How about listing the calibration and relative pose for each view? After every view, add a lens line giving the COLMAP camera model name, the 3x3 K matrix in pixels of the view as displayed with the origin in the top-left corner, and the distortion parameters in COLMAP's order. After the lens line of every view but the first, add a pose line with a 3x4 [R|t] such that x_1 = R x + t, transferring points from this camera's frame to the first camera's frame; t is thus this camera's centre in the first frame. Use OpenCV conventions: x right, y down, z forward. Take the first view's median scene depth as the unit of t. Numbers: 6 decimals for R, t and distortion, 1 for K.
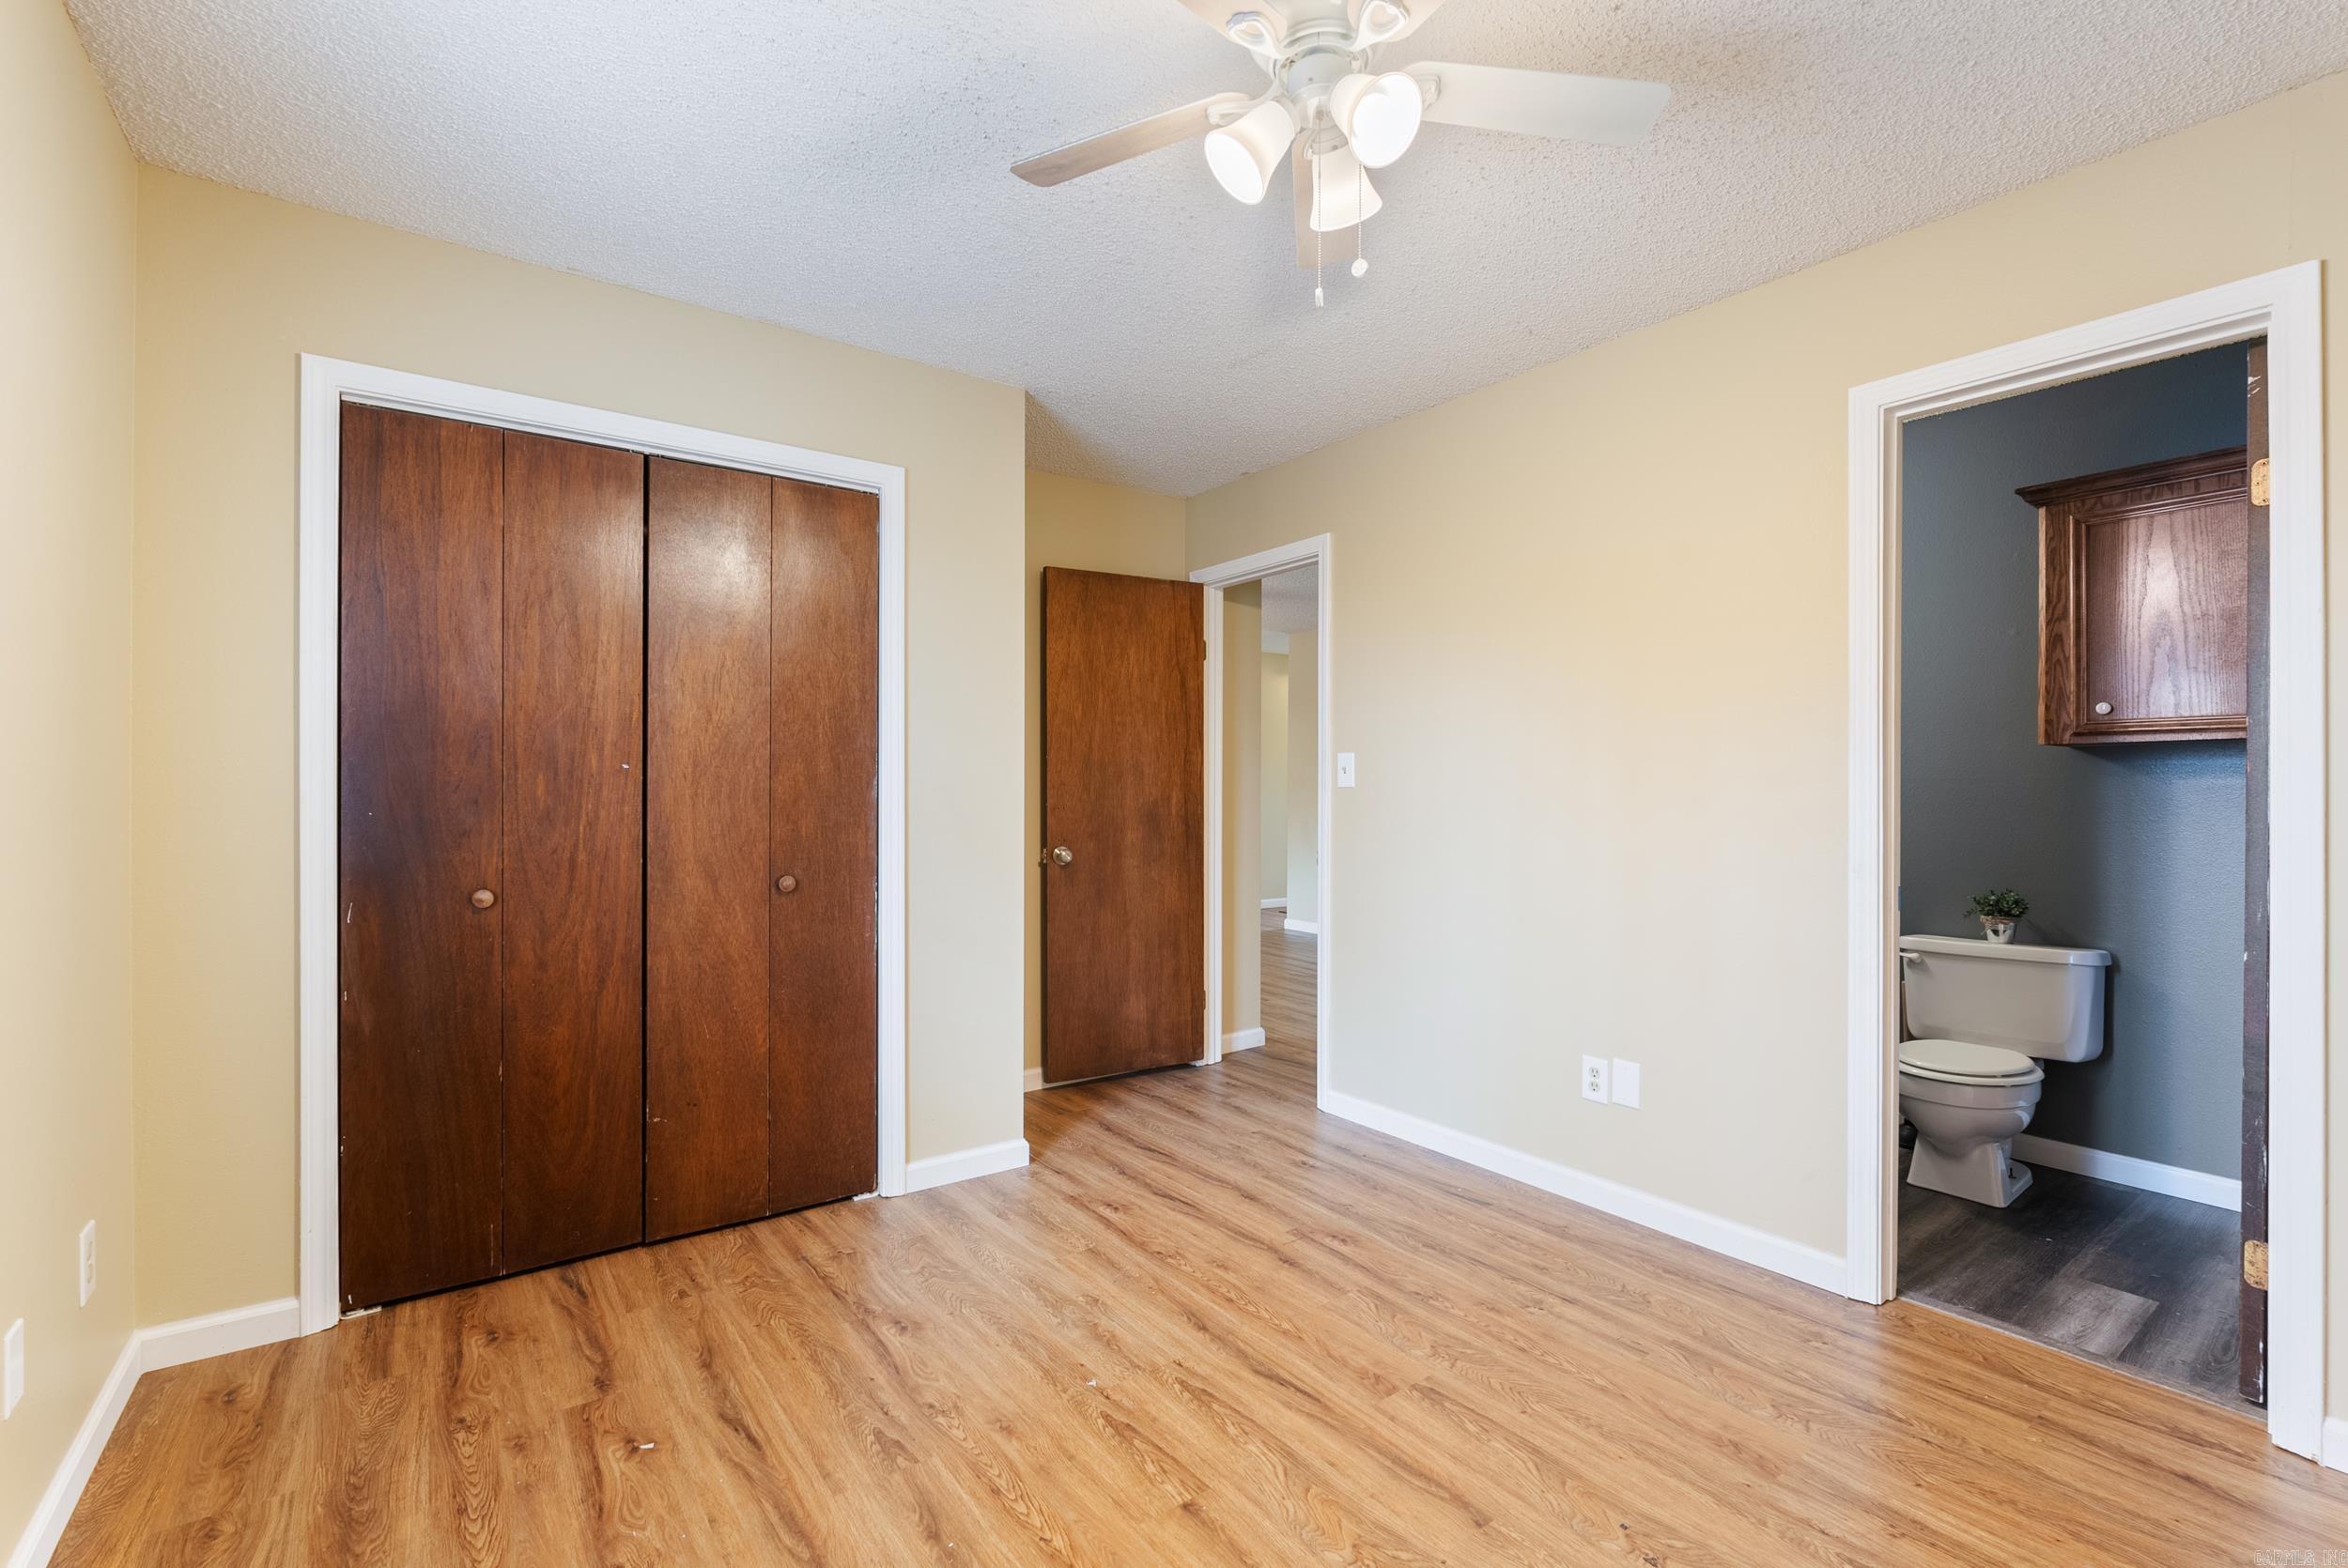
lens RADIAL K [[1035.6, 0, 1170.9], [0, 1035.6, 787.6], [0, 0, 1]] dist [-0.008806, 0.002989]
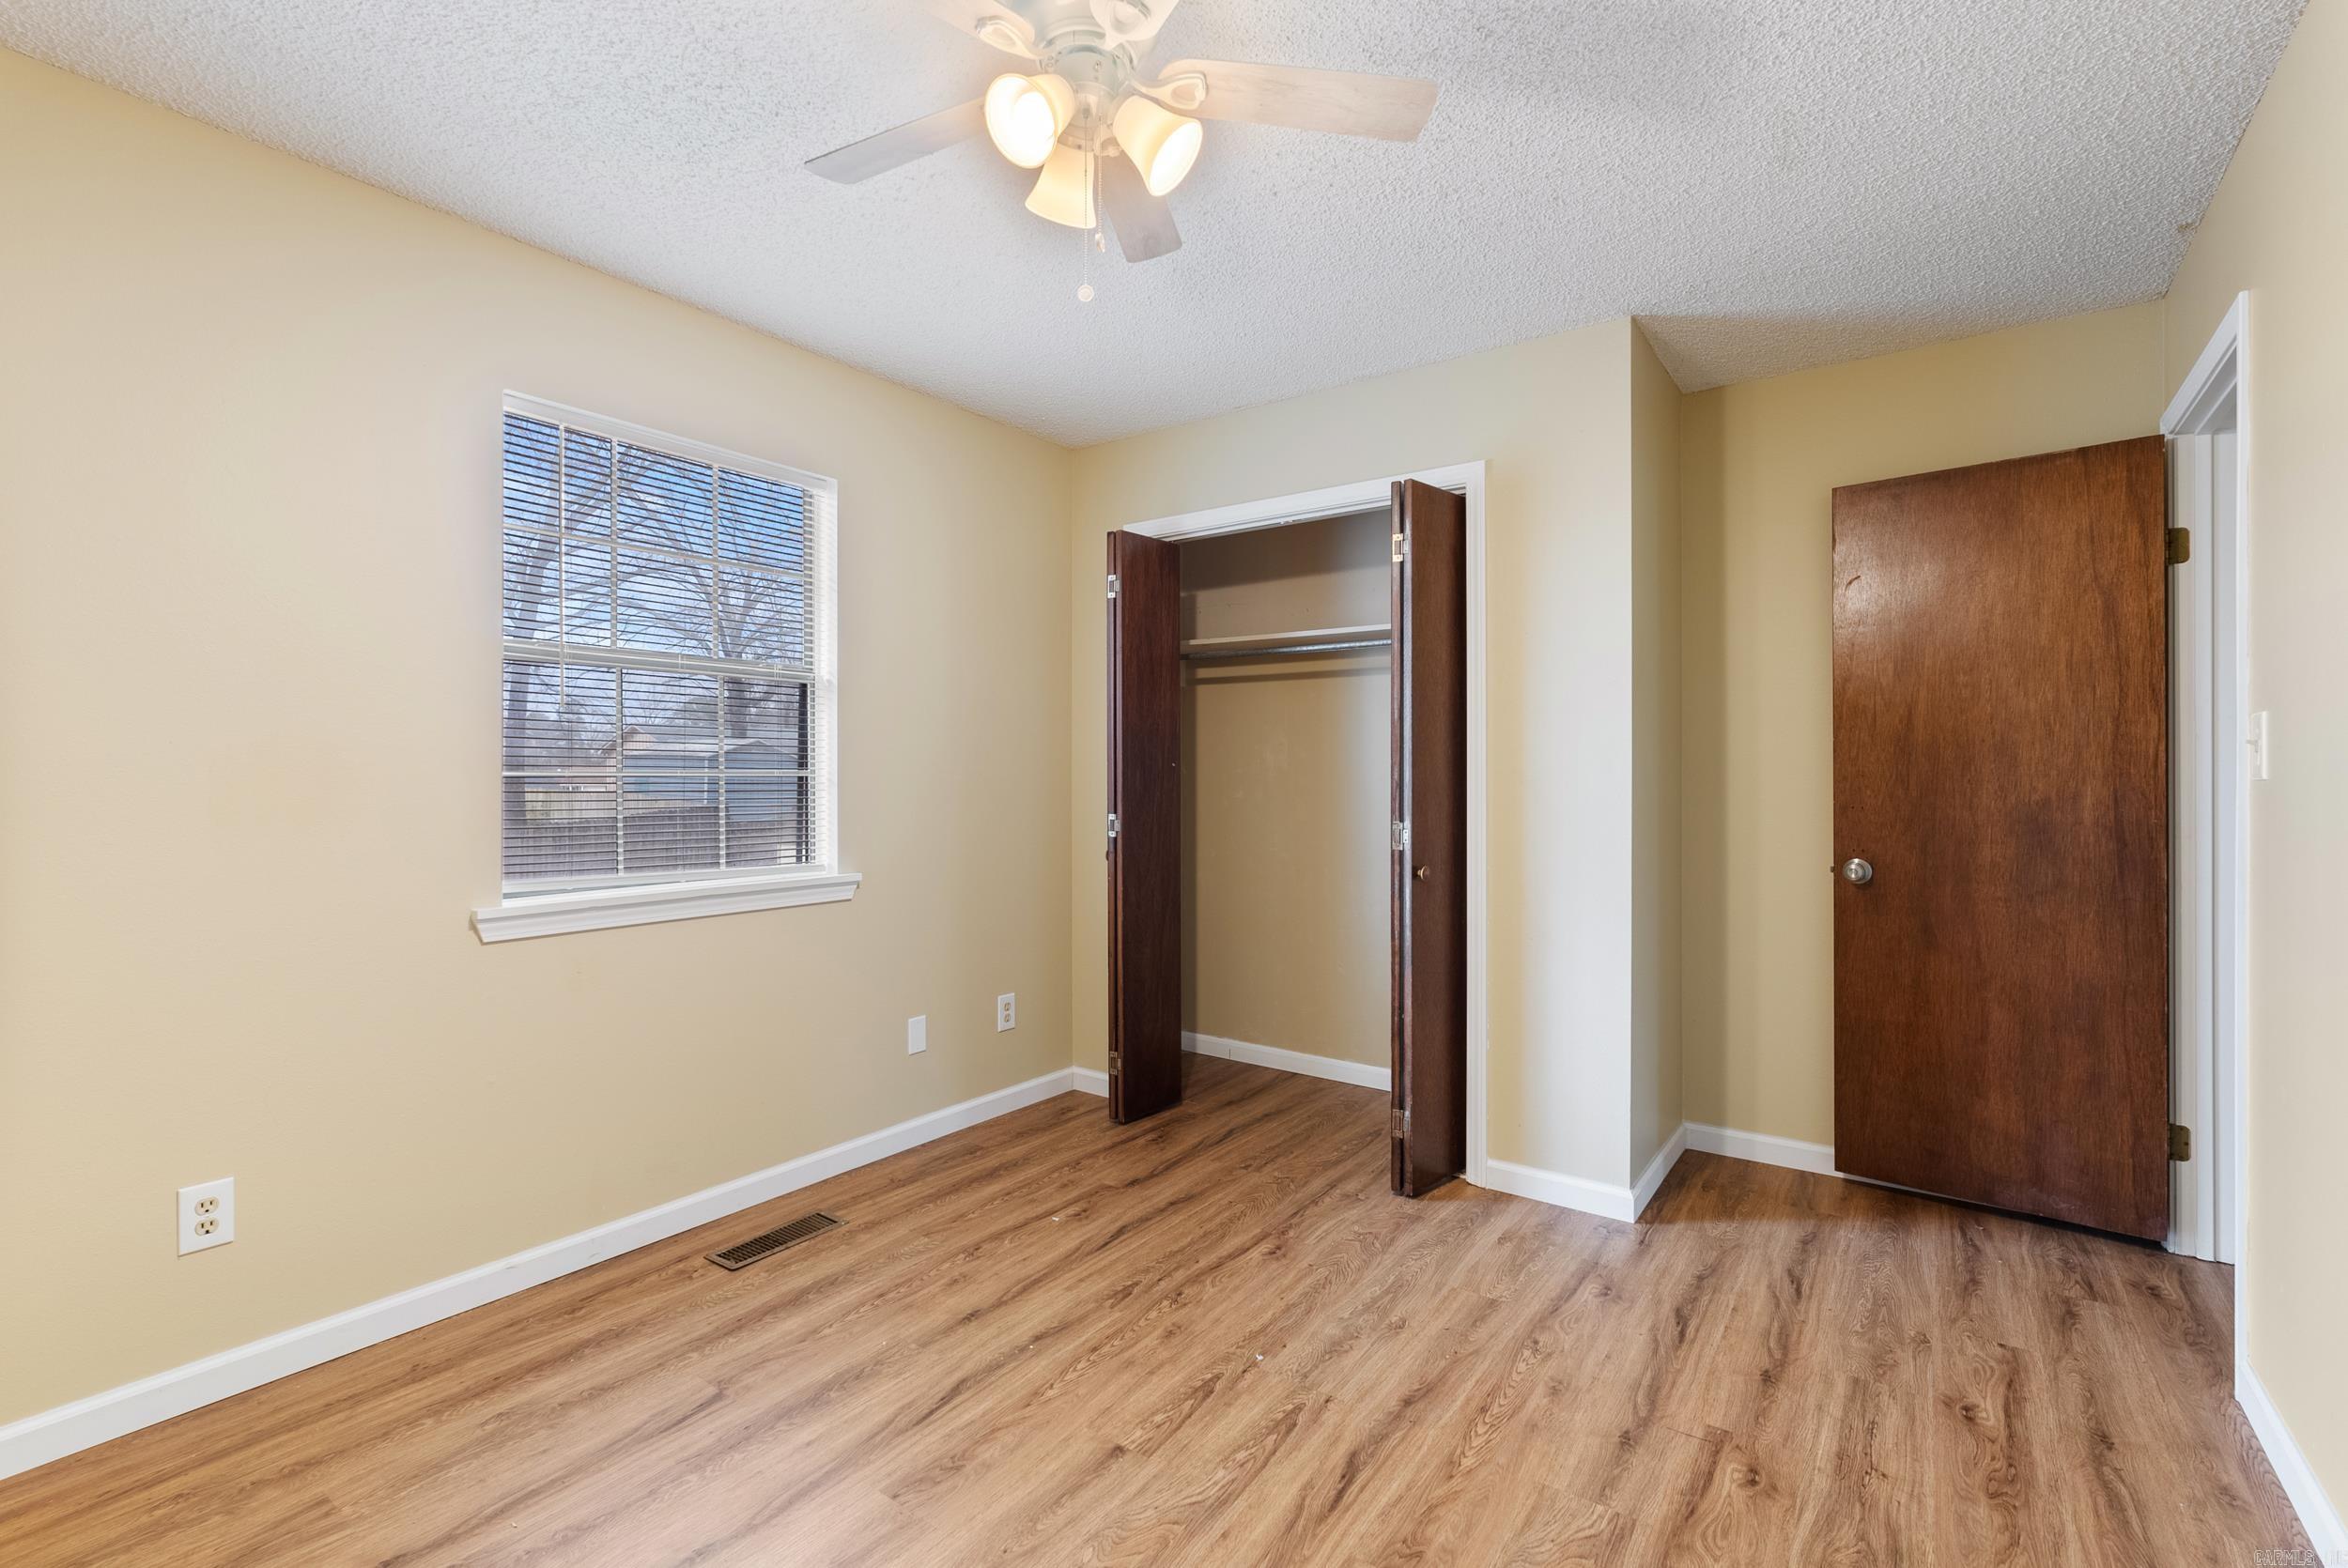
lens RADIAL K [[1035.6, 0, 1178.6], [0, 1035.6, 772.5], [0, 0, 1]] dist [-0.008806, 0.002989]
pose [[0.306768, -0.005636, -0.951768, 0.629861], [-0.000015, 0.999982, -0.005926, -0.001019], [0.951784, 0.001832, 0.306763, 0.432003]]
